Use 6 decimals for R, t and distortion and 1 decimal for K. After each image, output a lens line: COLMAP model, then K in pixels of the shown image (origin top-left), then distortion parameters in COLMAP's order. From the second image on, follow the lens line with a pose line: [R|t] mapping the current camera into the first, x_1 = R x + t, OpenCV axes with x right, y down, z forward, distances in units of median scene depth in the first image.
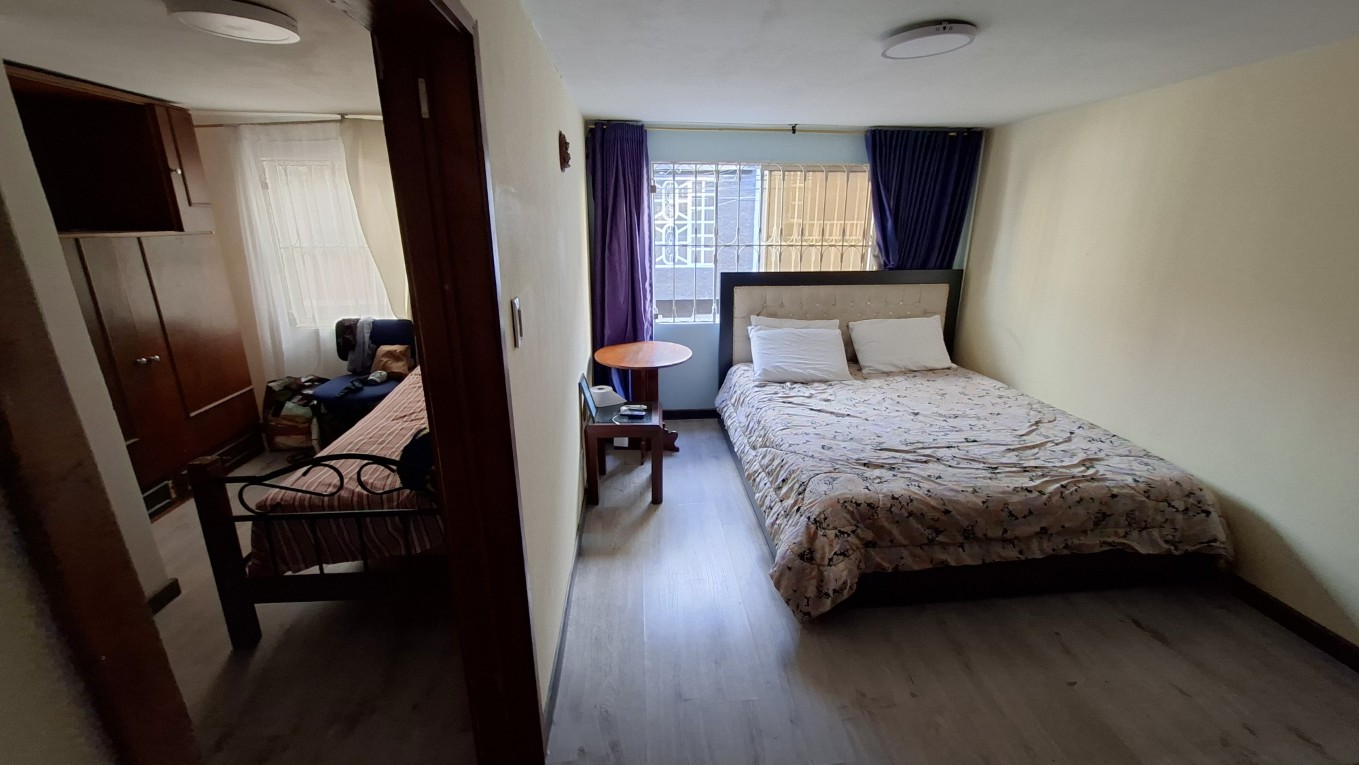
lens RADIAL K [[539.5, 0, 682.4], [0, 539.5, 375.1], [0, 0, 1]] dist [0.000852, 0.000716]
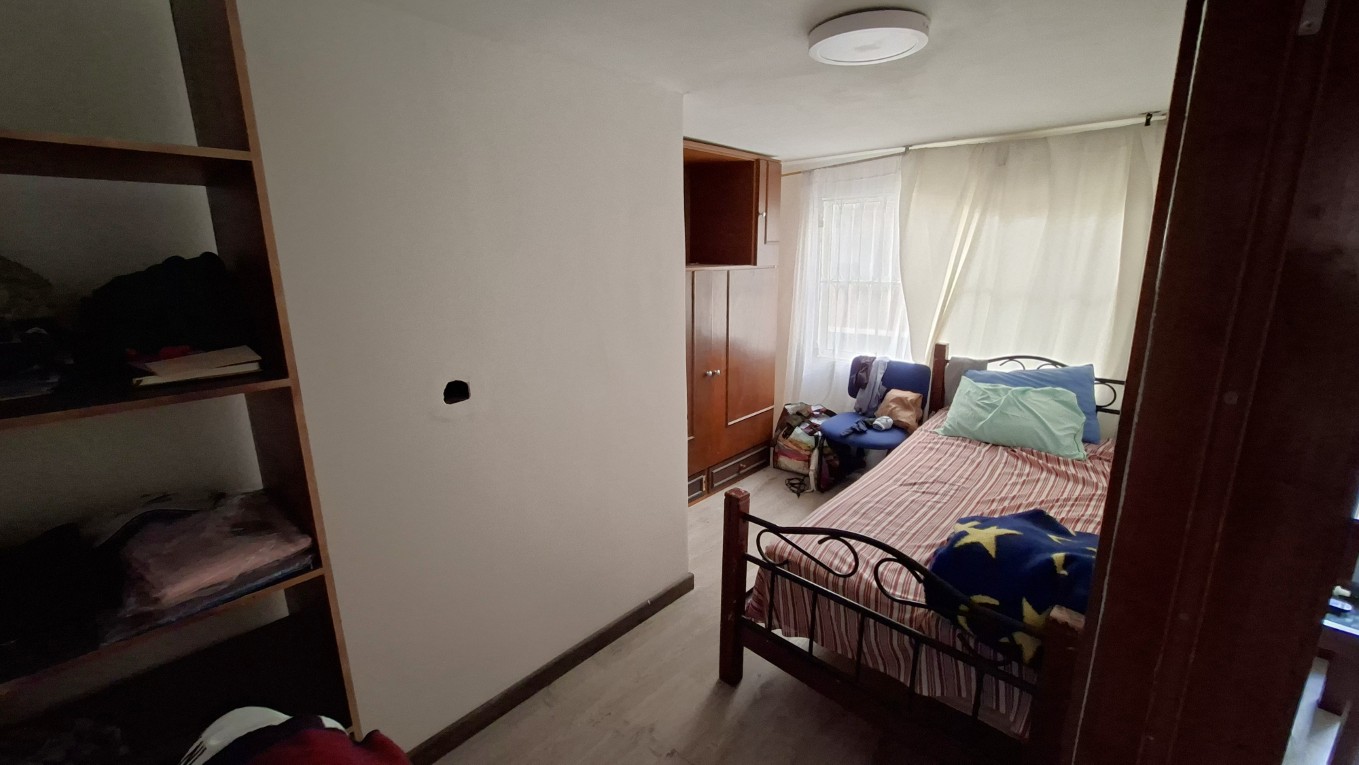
lens RADIAL K [[539.5, 0, 682.4], [0, 539.5, 375.1], [0, 0, 1]] dist [0.000852, 0.000716]
pose [[0.669980, 0.157846, -0.725404, -0.141669], [-0.202014, 0.979025, 0.026455, -0.032367], [0.714365, 0.128818, 0.687814, 0.113258]]
